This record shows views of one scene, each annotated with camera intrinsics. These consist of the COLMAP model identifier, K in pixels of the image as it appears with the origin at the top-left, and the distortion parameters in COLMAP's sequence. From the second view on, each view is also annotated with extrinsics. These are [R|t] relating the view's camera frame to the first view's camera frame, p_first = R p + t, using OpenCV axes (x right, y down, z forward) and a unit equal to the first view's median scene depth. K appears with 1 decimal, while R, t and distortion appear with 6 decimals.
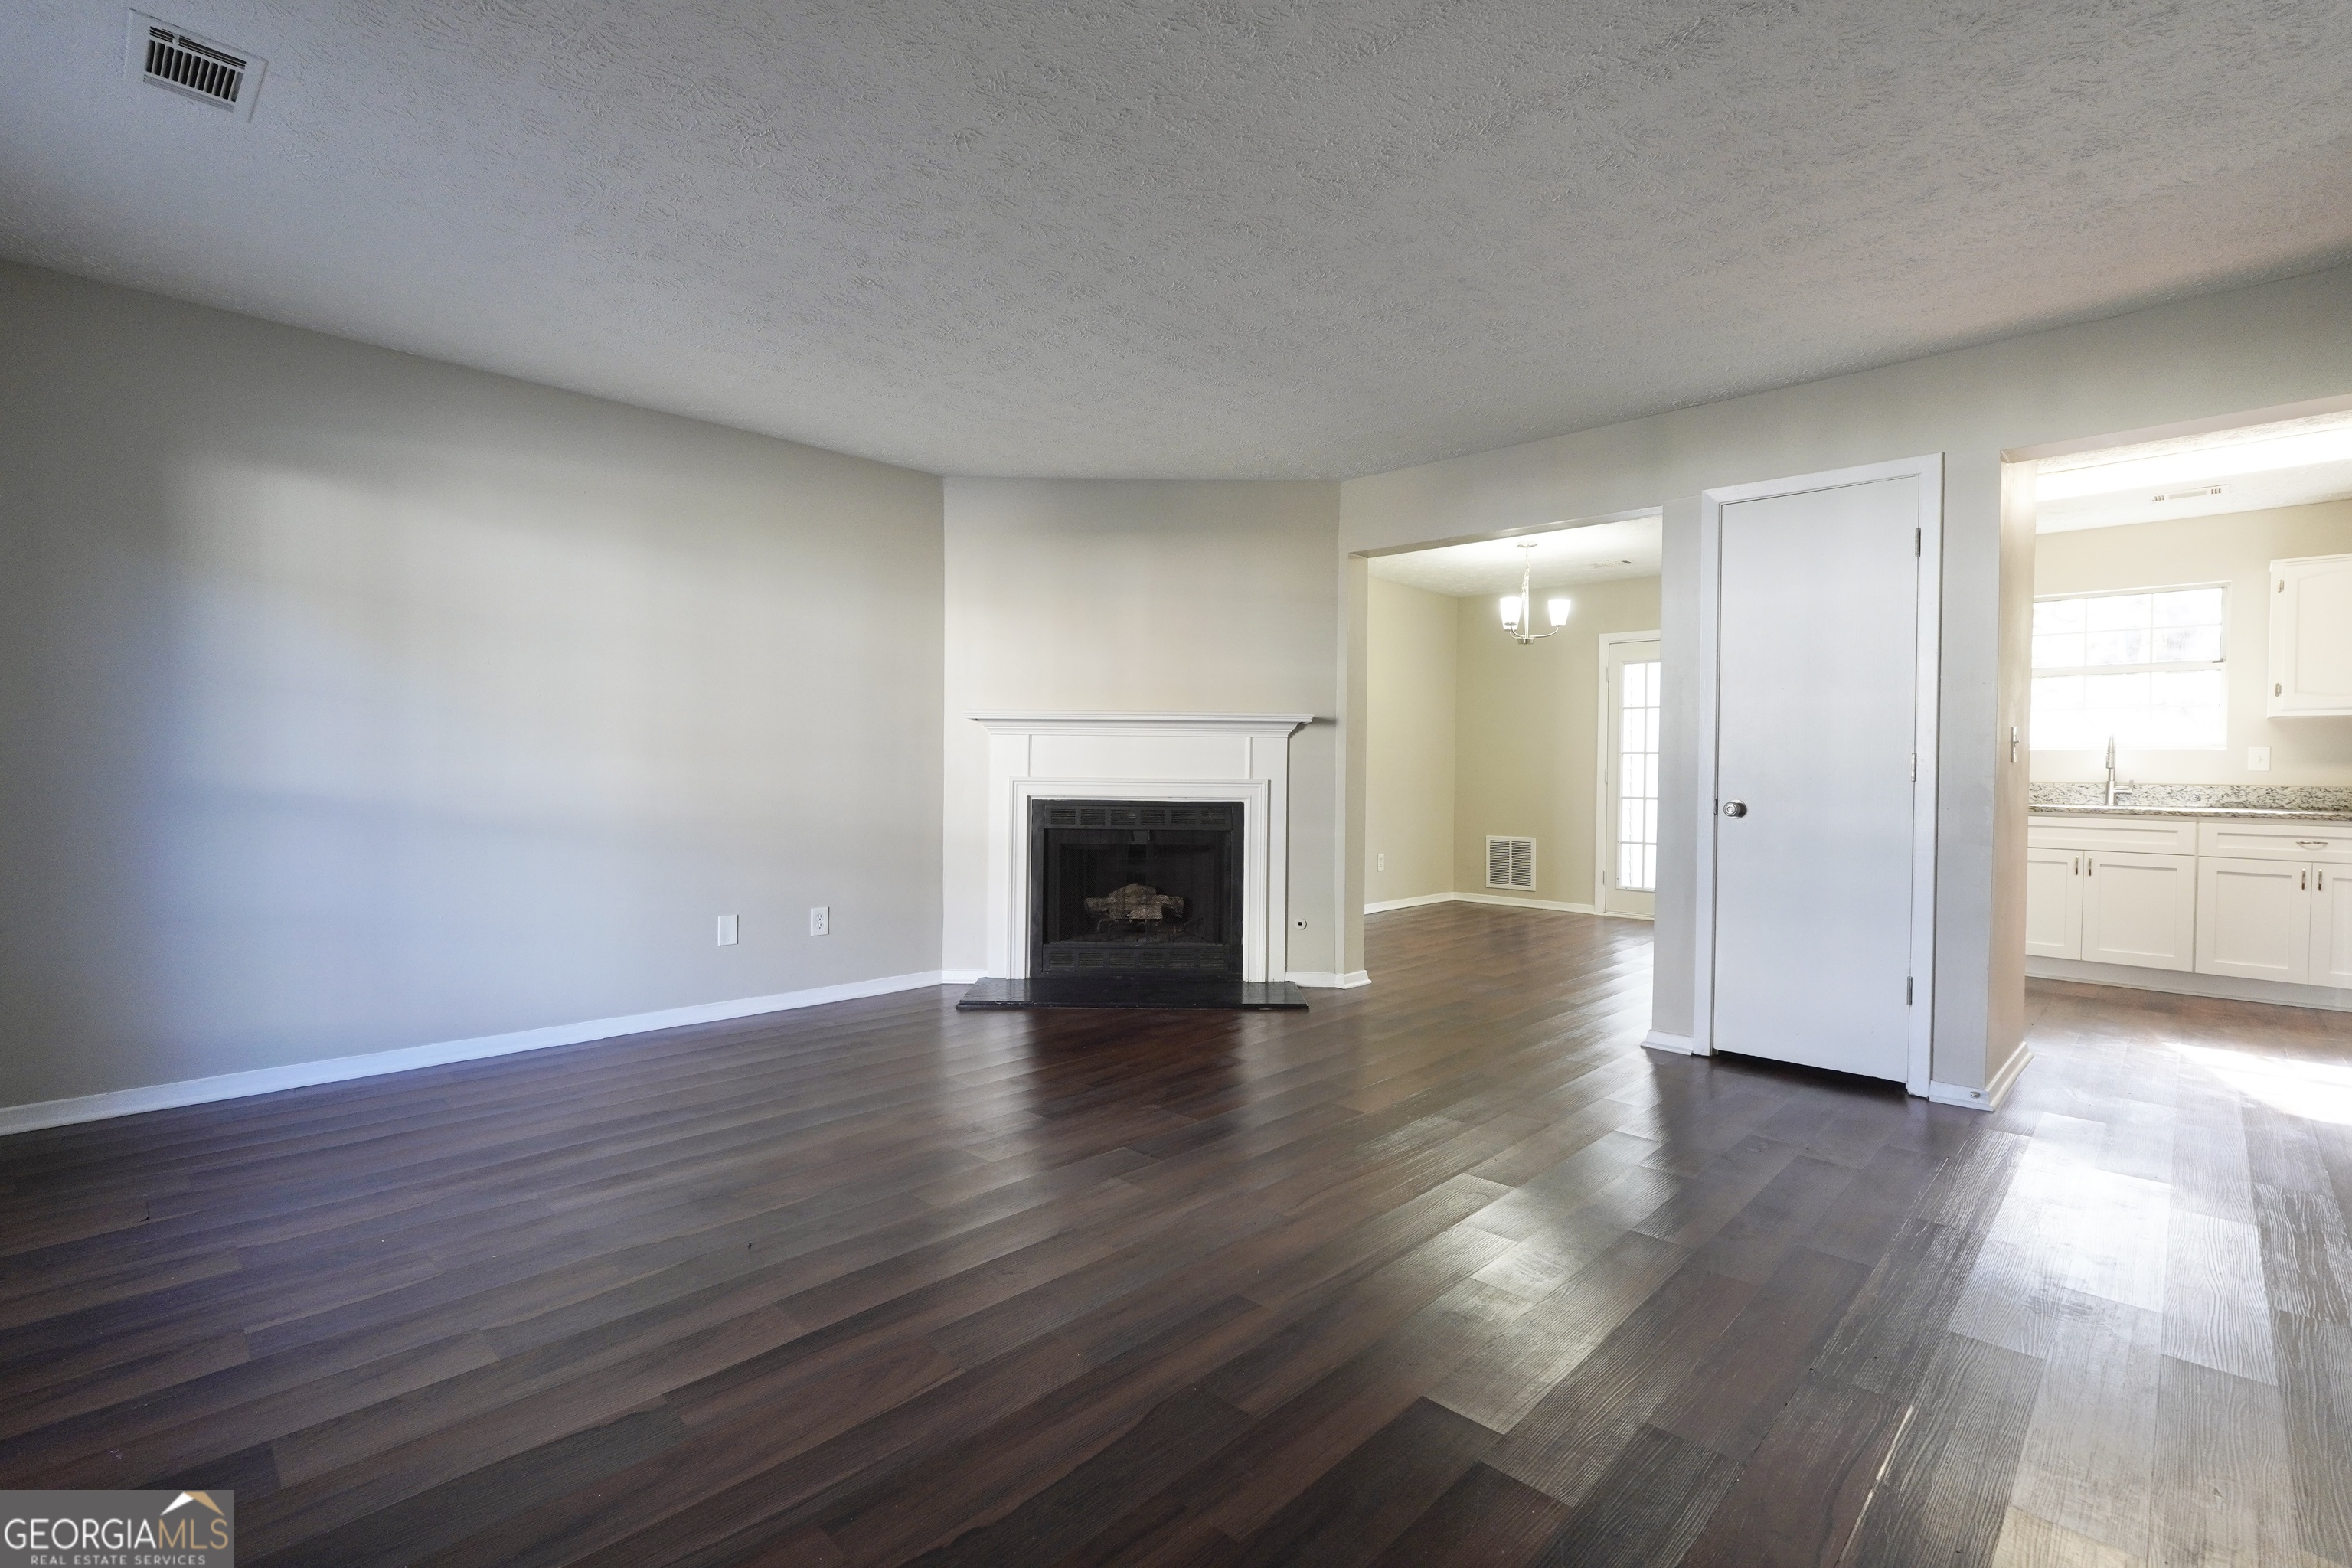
lens RADIAL K [[1061.4, 0, 1163.7], [0, 1061.4, 783.5], [0, 0, 1]] dist [-0.016008, 0.005316]
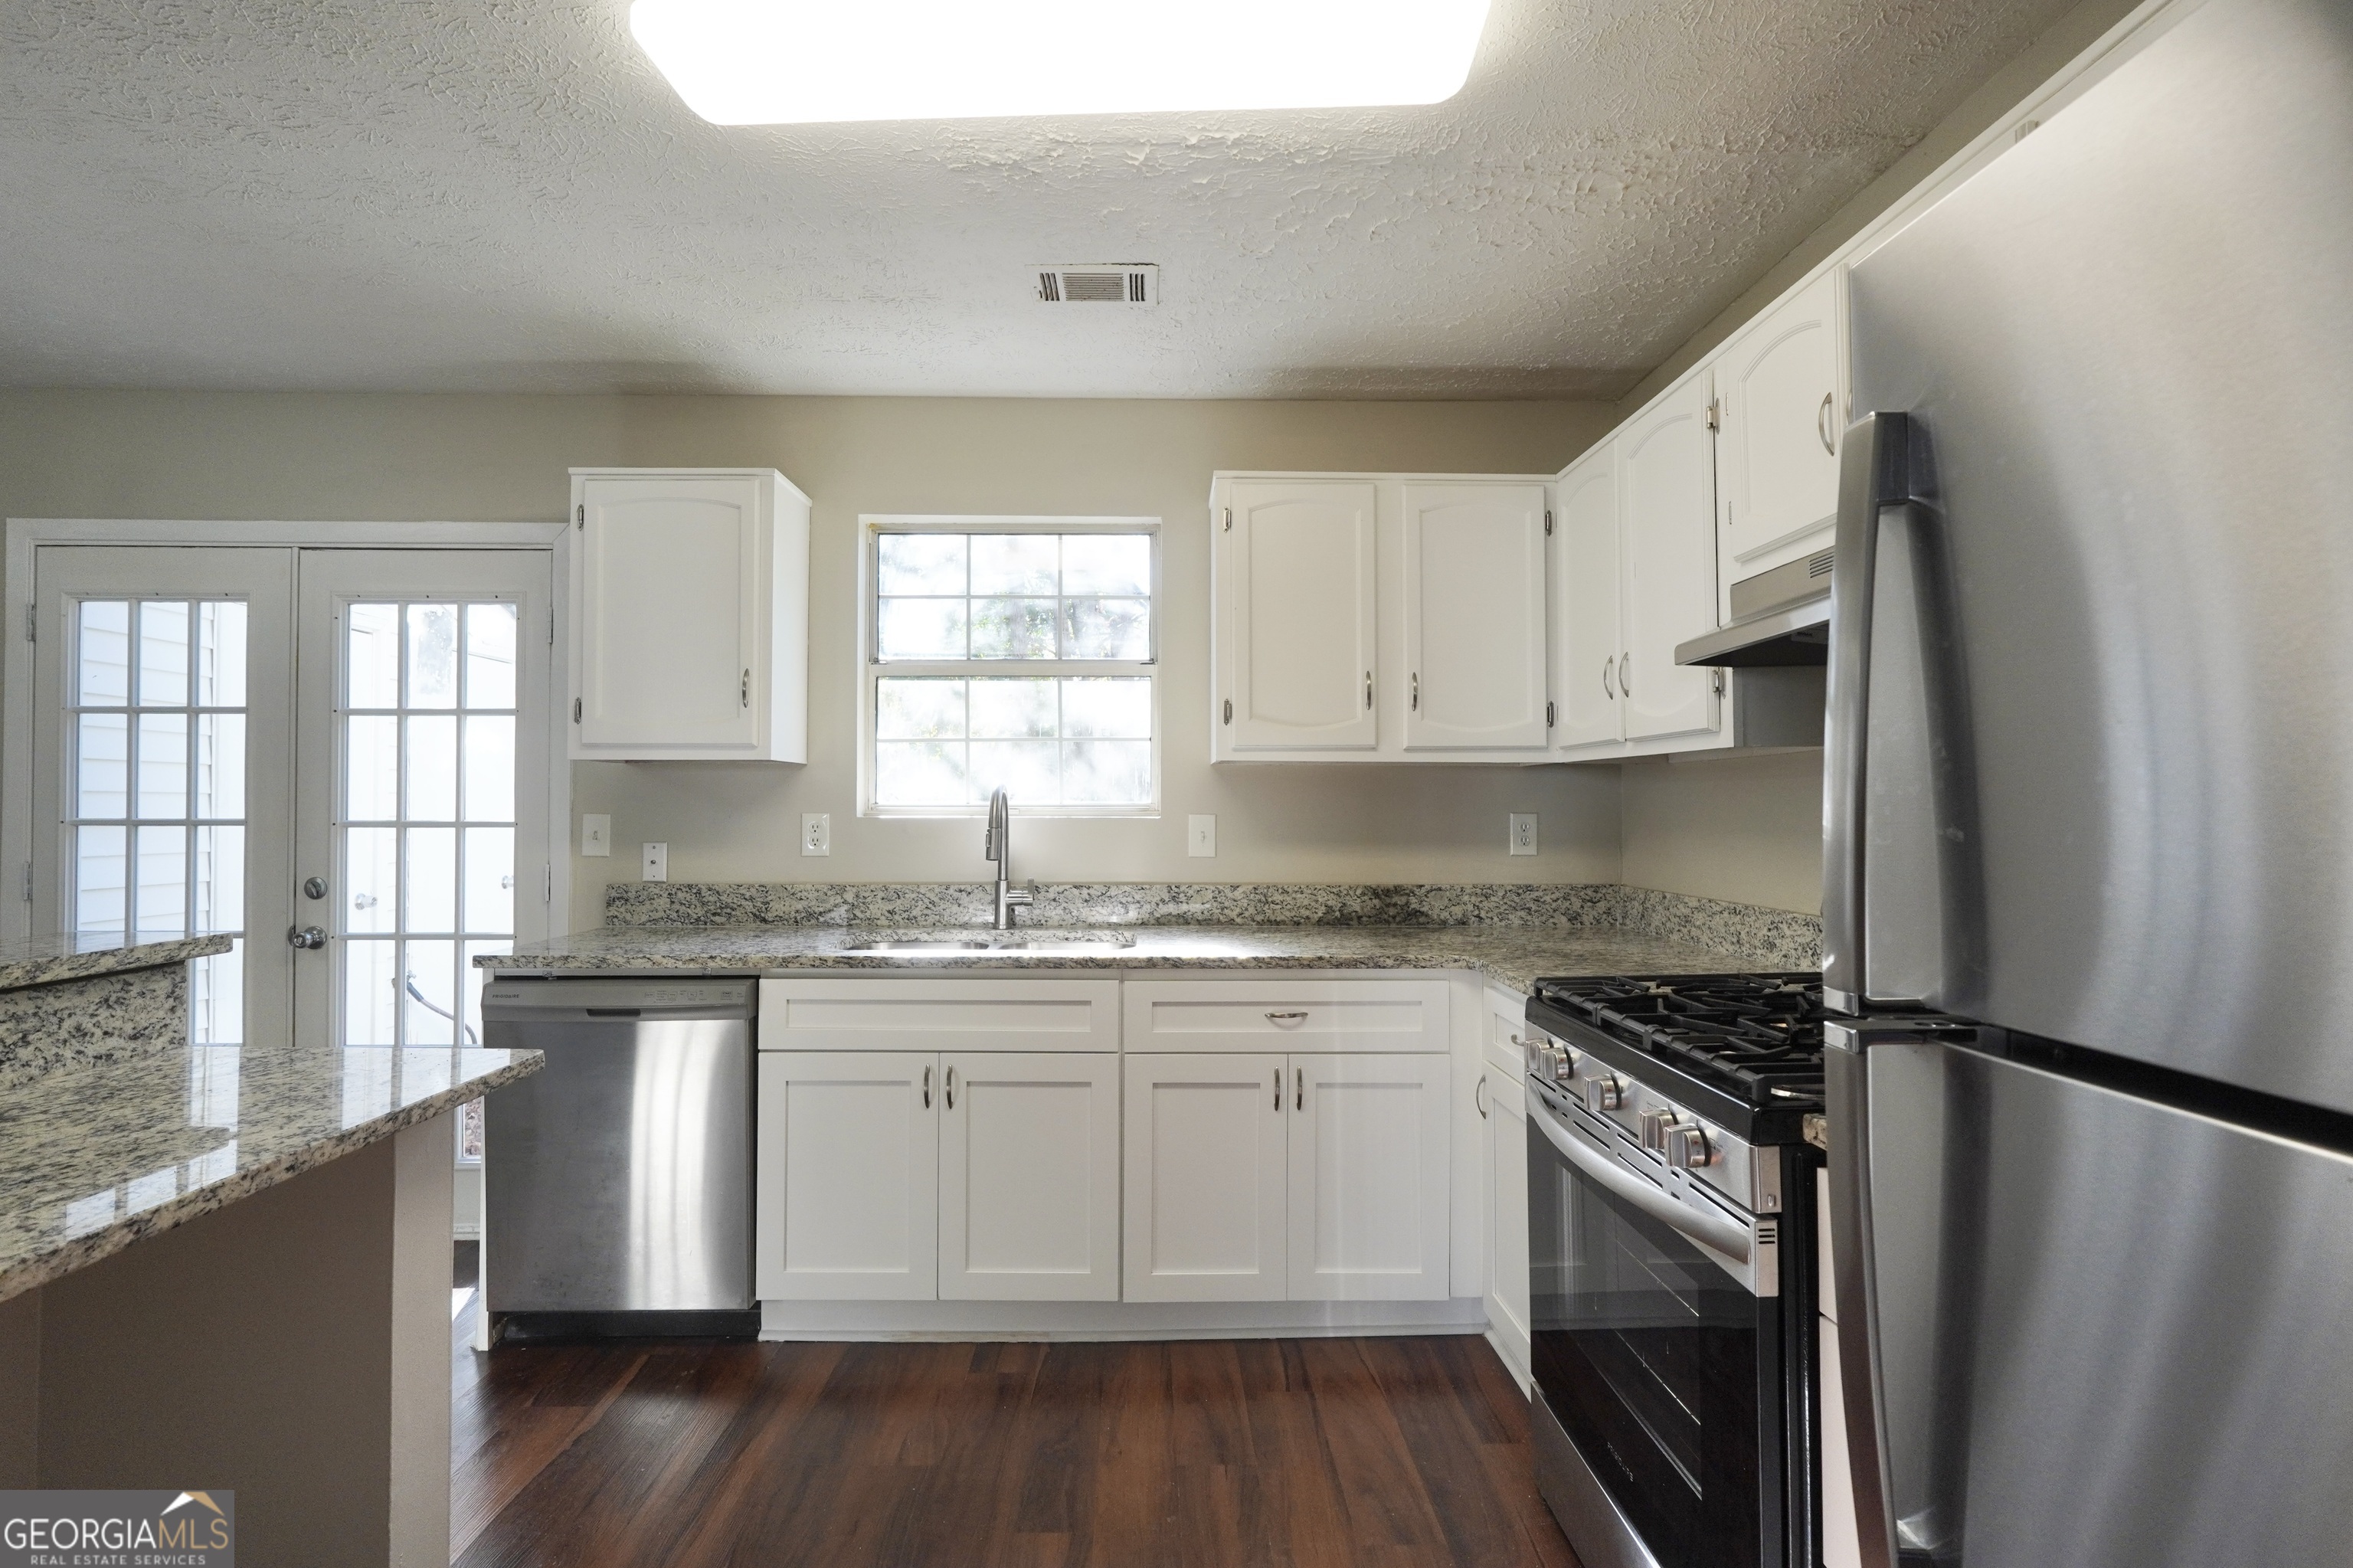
lens RADIAL K [[1061.9, 0, 1164.2], [0, 1061.9, 783.5], [0, 0, 1]] dist [-0.016008, 0.005316]
pose [[0.695594, 0.008622, 0.718383, 0.654806], [0.015793, 0.999503, -0.027288, -0.038117], [-0.718261, 0.030327, 0.695112, 0.652317]]
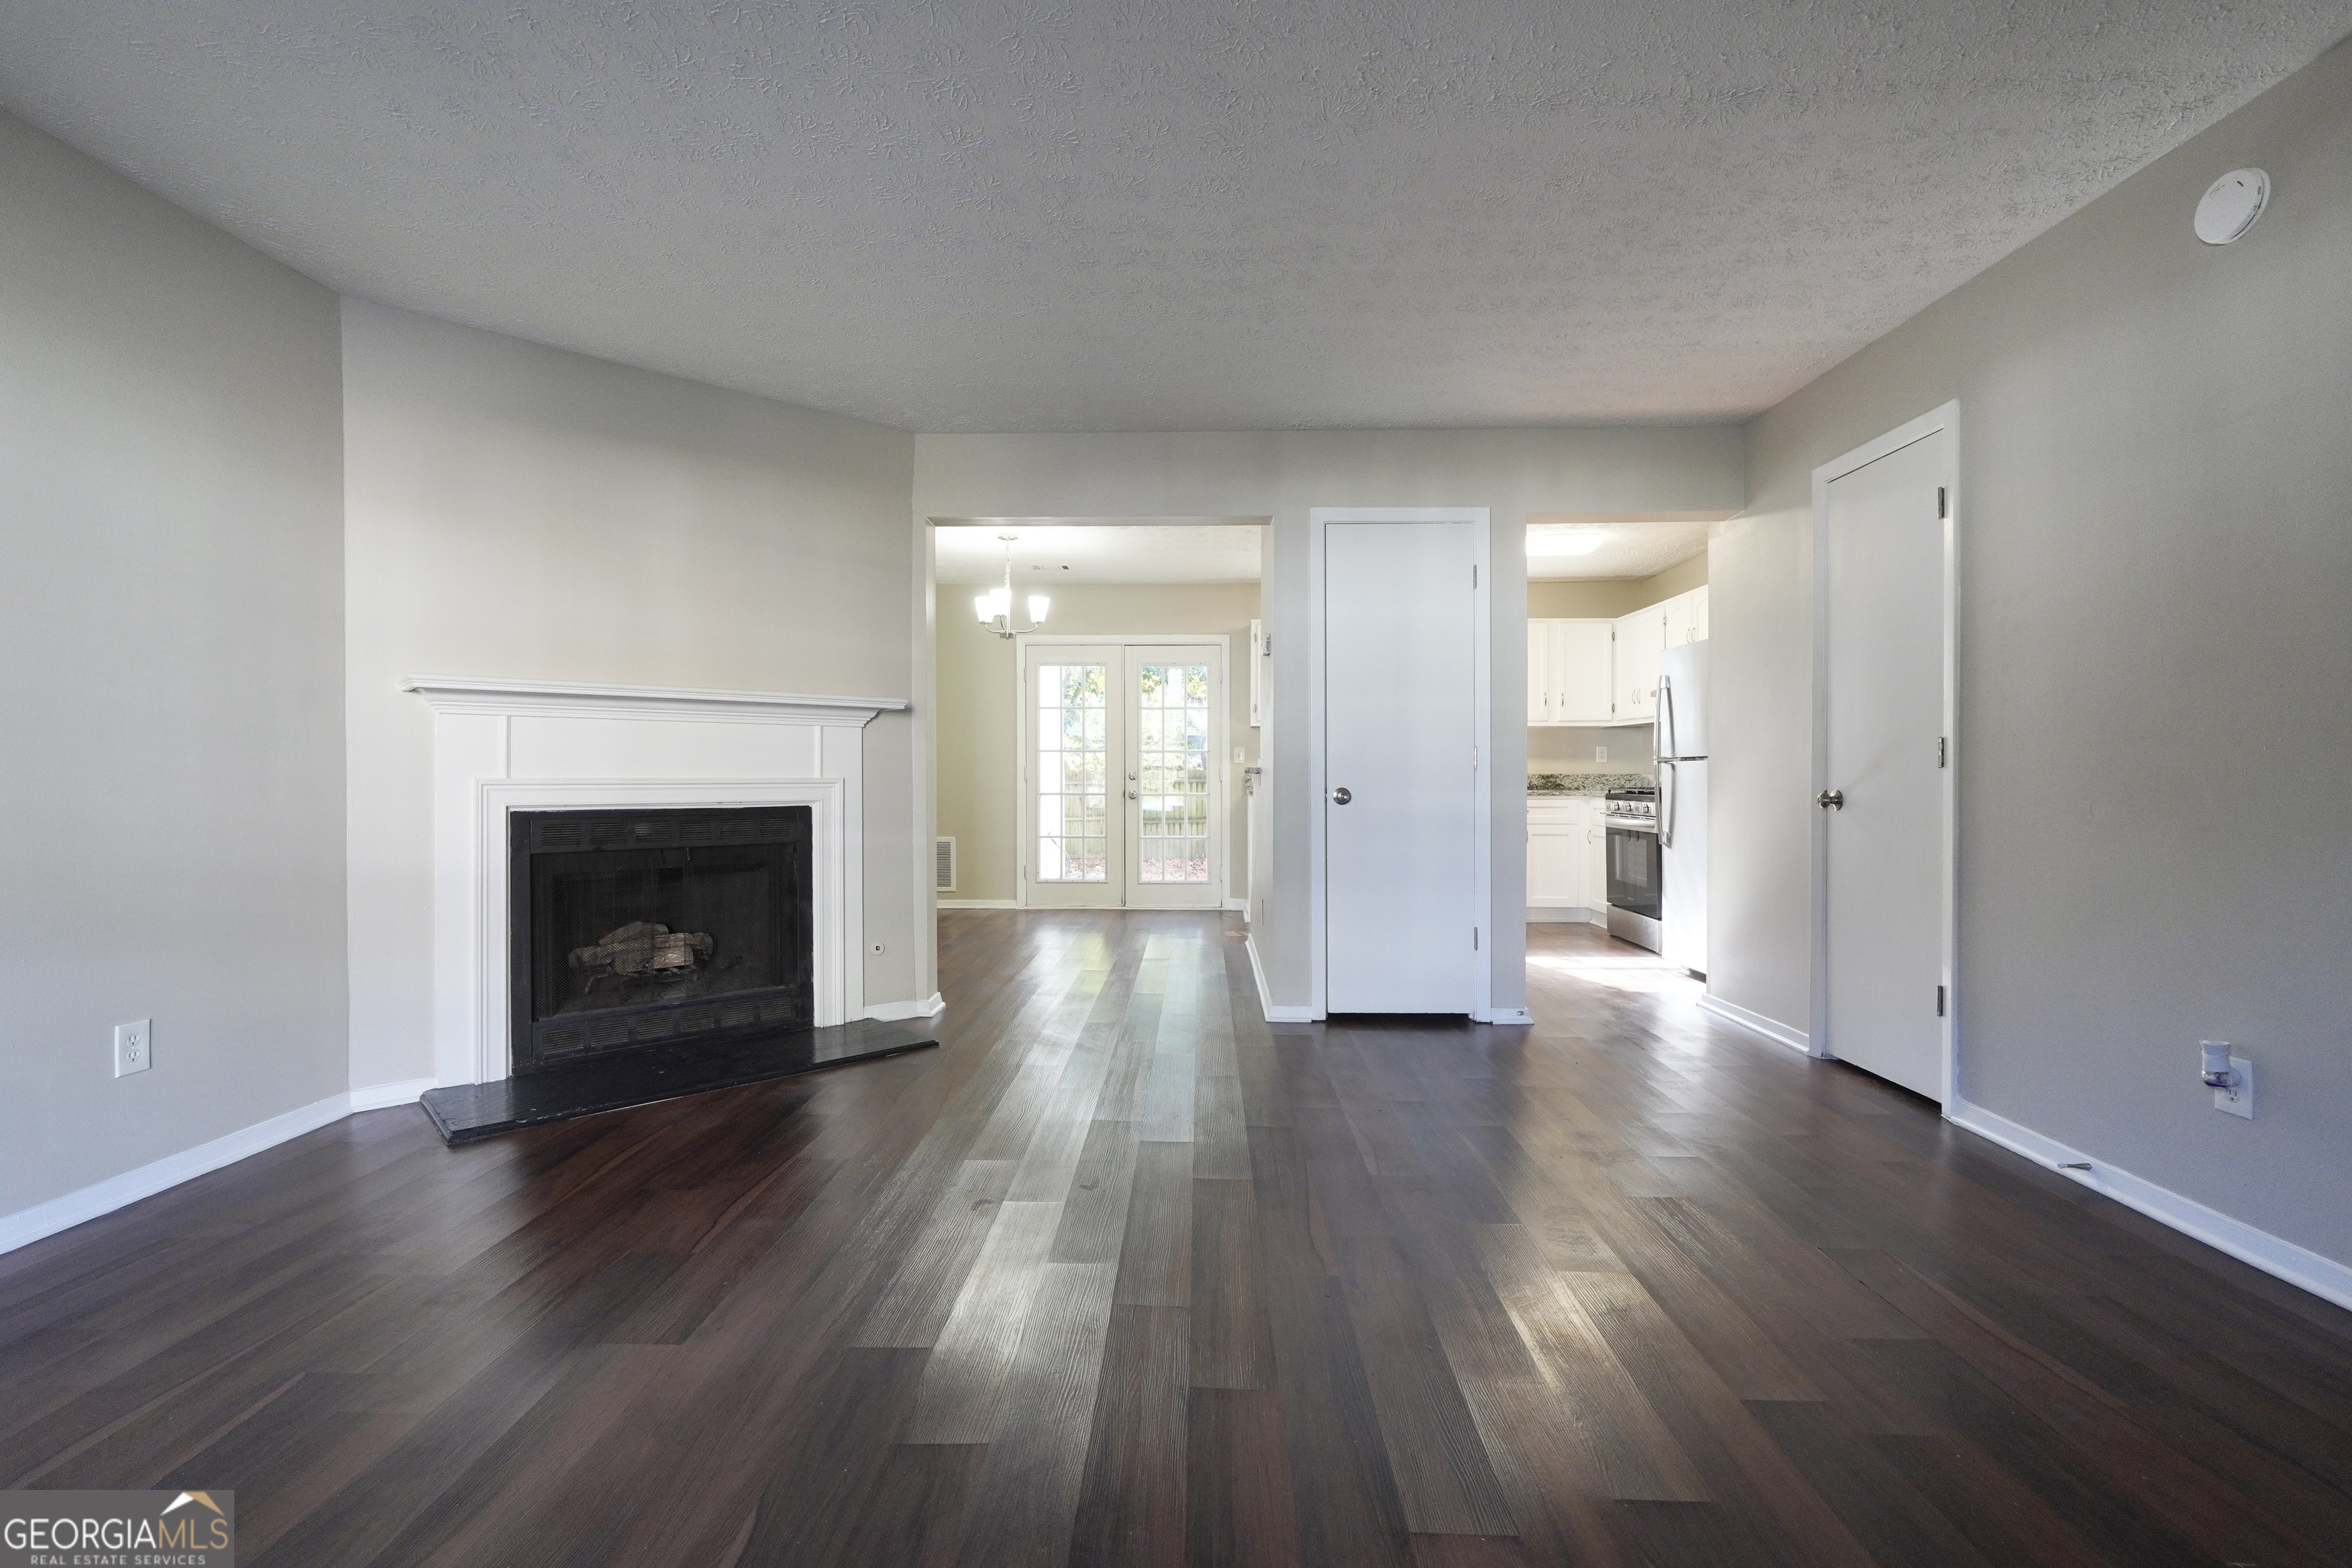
lens RADIAL K [[1061.4, 0, 1163.7], [0, 1061.4, 783.5], [0, 0, 1]] dist [-0.016008, 0.005316]
pose [[0.737098, -0.016371, 0.675587, -0.272579], [0.018844, 0.999816, 0.003668, 0.002529], [-0.675523, 0.010027, 0.737271, 0.225371]]
